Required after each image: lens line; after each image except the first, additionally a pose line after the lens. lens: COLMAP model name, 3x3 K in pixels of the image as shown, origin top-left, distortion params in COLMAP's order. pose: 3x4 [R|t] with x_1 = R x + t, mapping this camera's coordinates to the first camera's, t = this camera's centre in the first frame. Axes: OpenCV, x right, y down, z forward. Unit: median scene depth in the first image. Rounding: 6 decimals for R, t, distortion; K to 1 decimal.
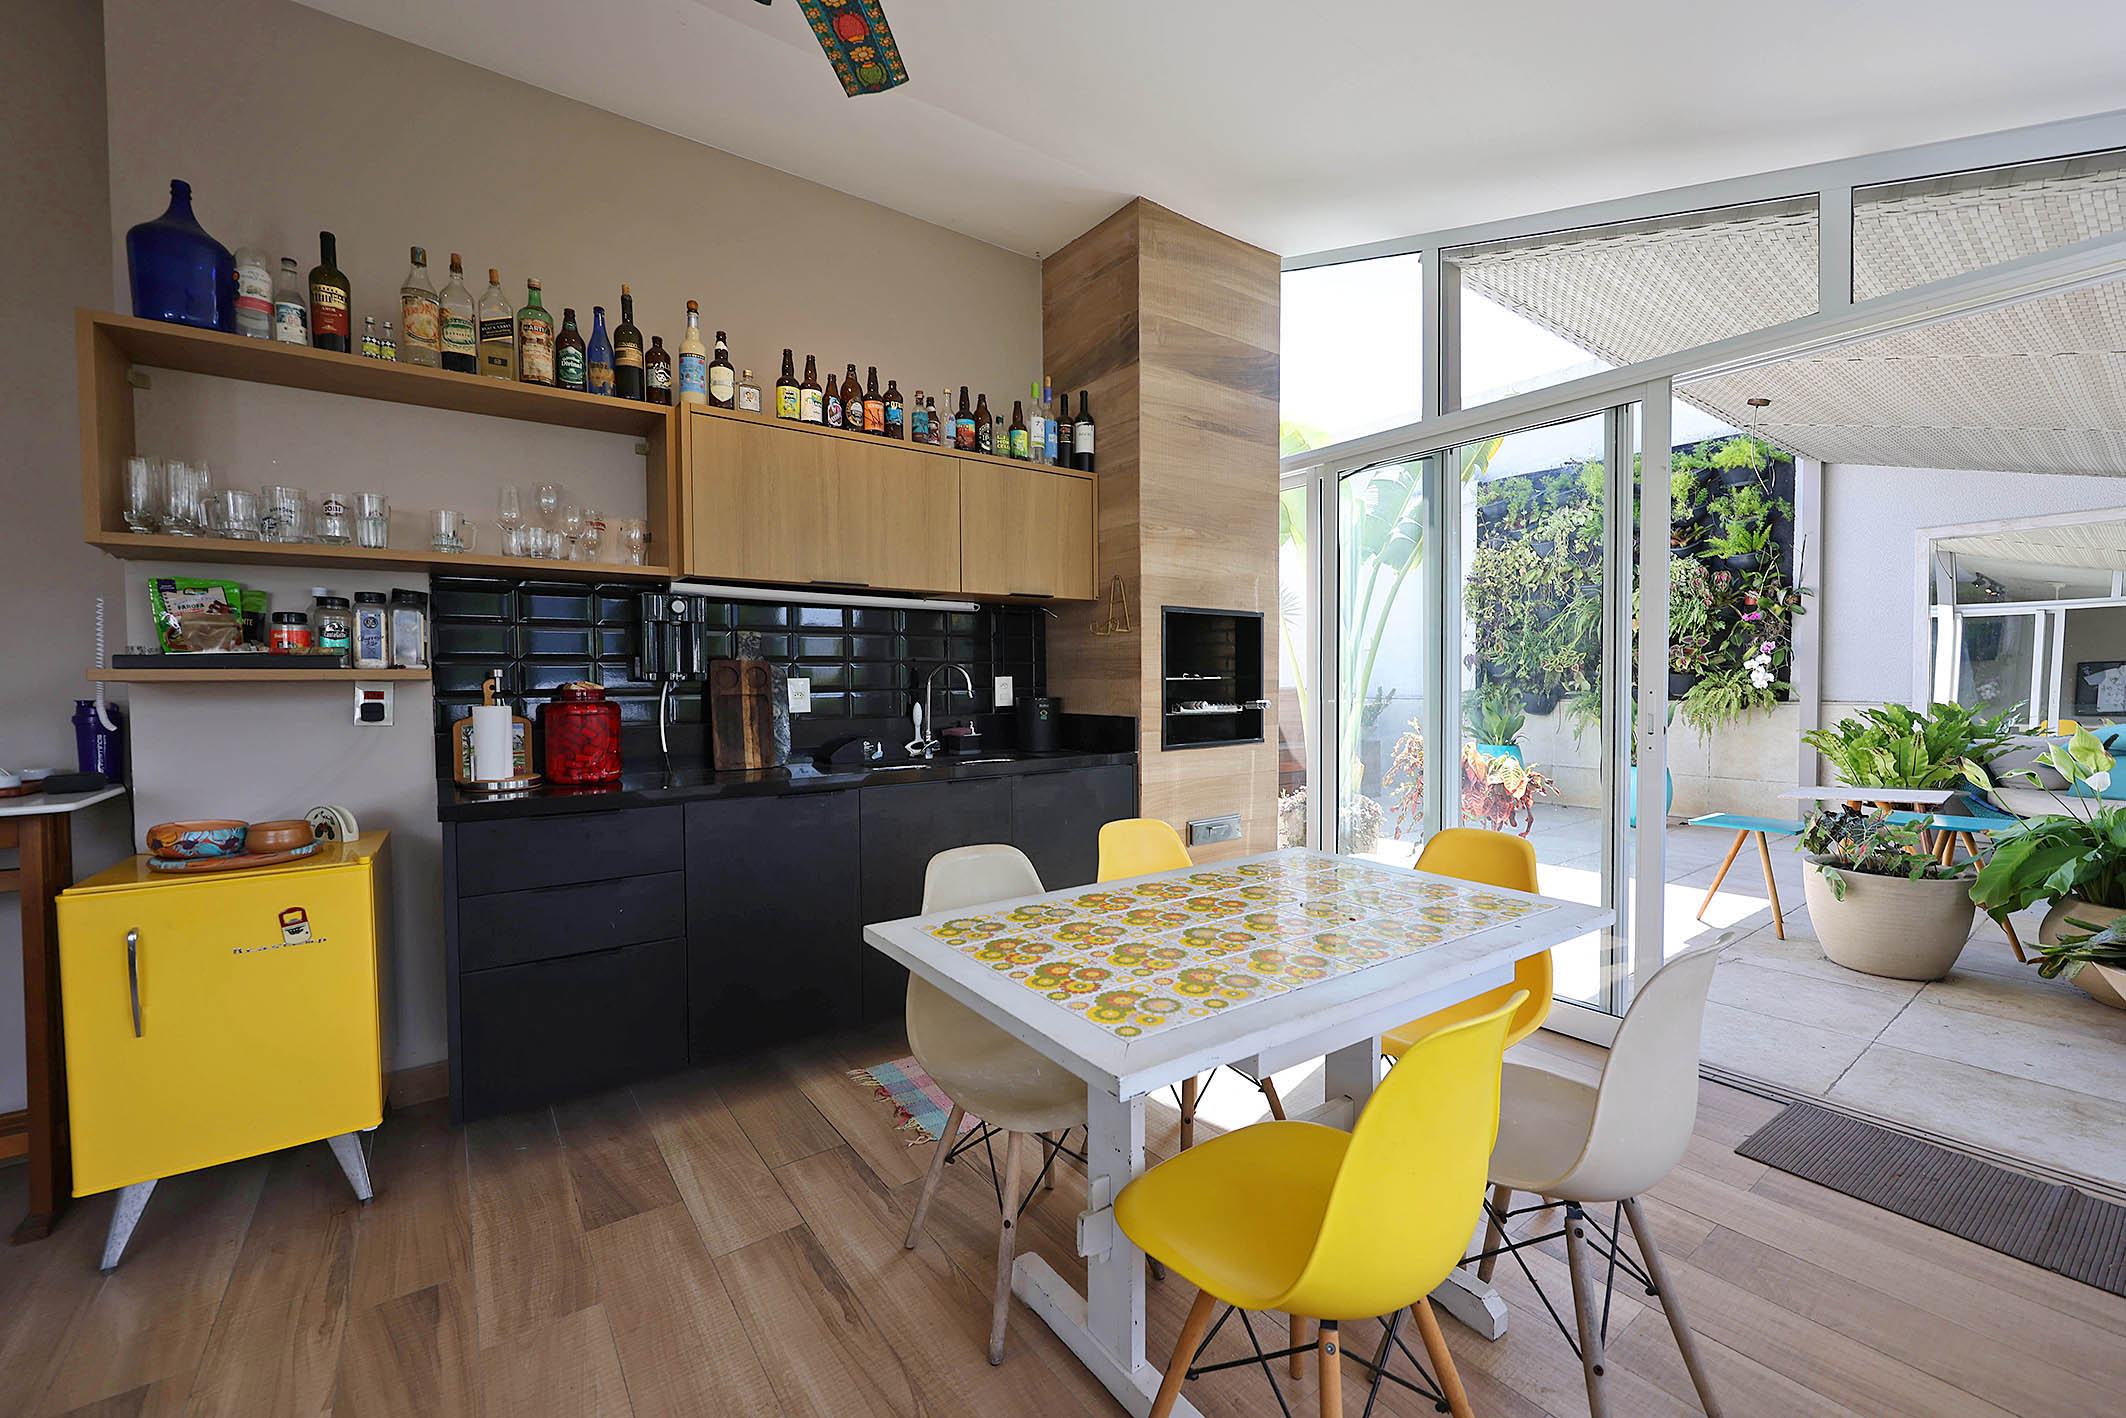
lens RADIAL K [[841.4, 0, 1060.4], [0, 841.4, 706.5], [0, 0, 1]] dist [-0.000725, 0.000351]
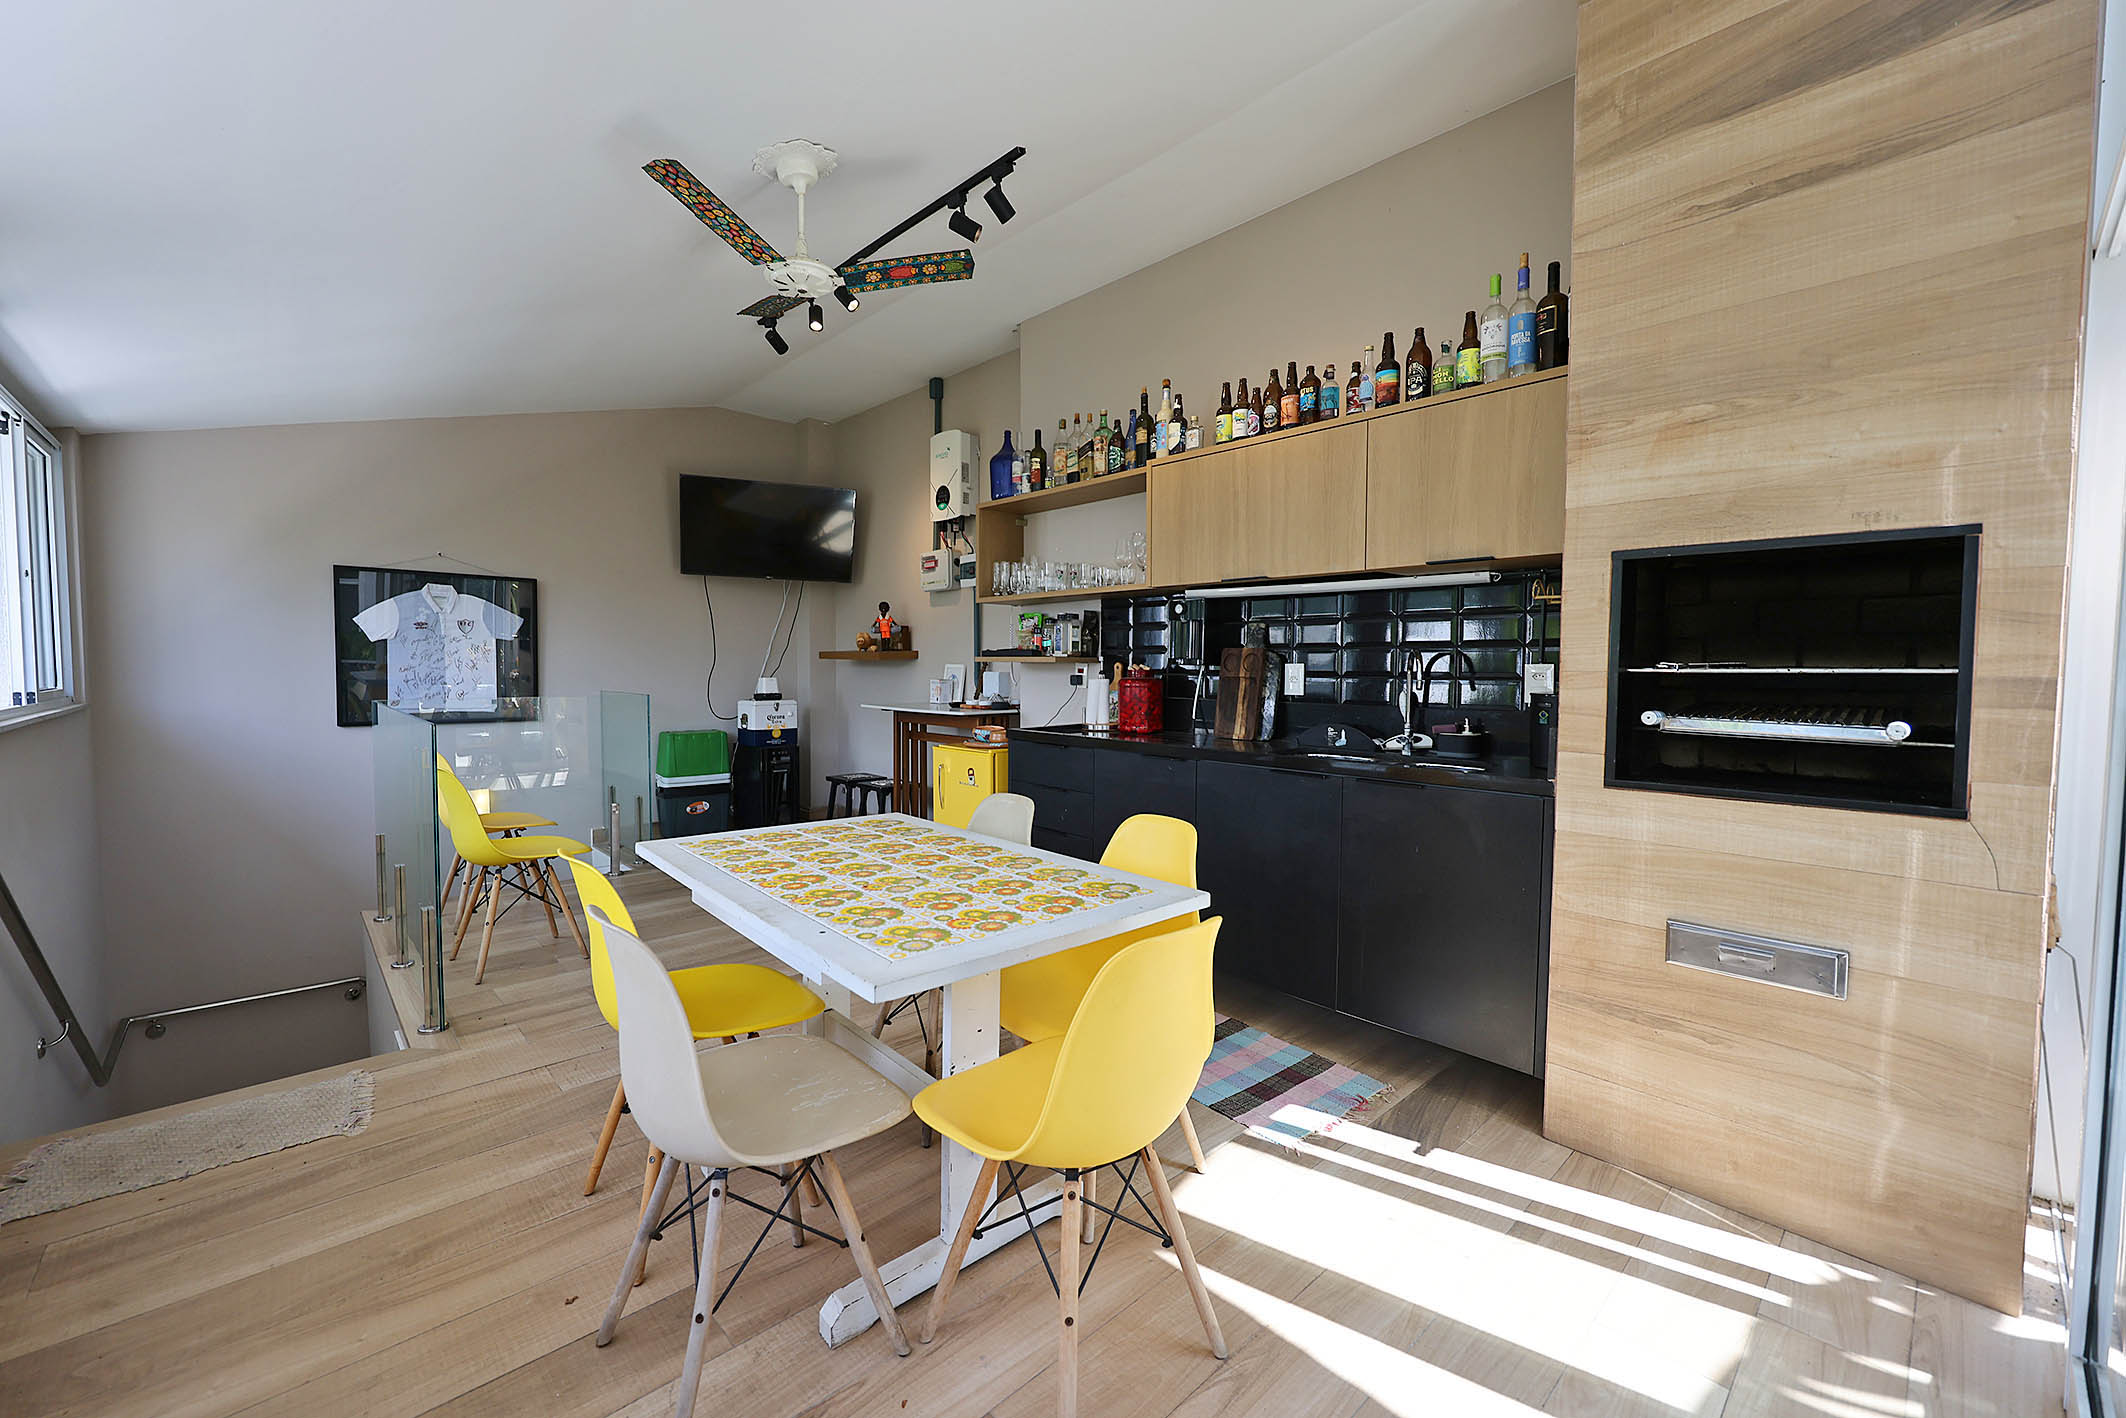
lens RADIAL K [[841.4, 0, 1111.5], [0, 841.4, 698.9], [0, 0, 1]] dist [-0.000725, 0.000351]
pose [[0.163745, 0.048481, -0.985311, 0.778433], [-0.039142, 0.998324, 0.042616, -0.027107], [0.985726, 0.031589, 0.165368, 0.626613]]
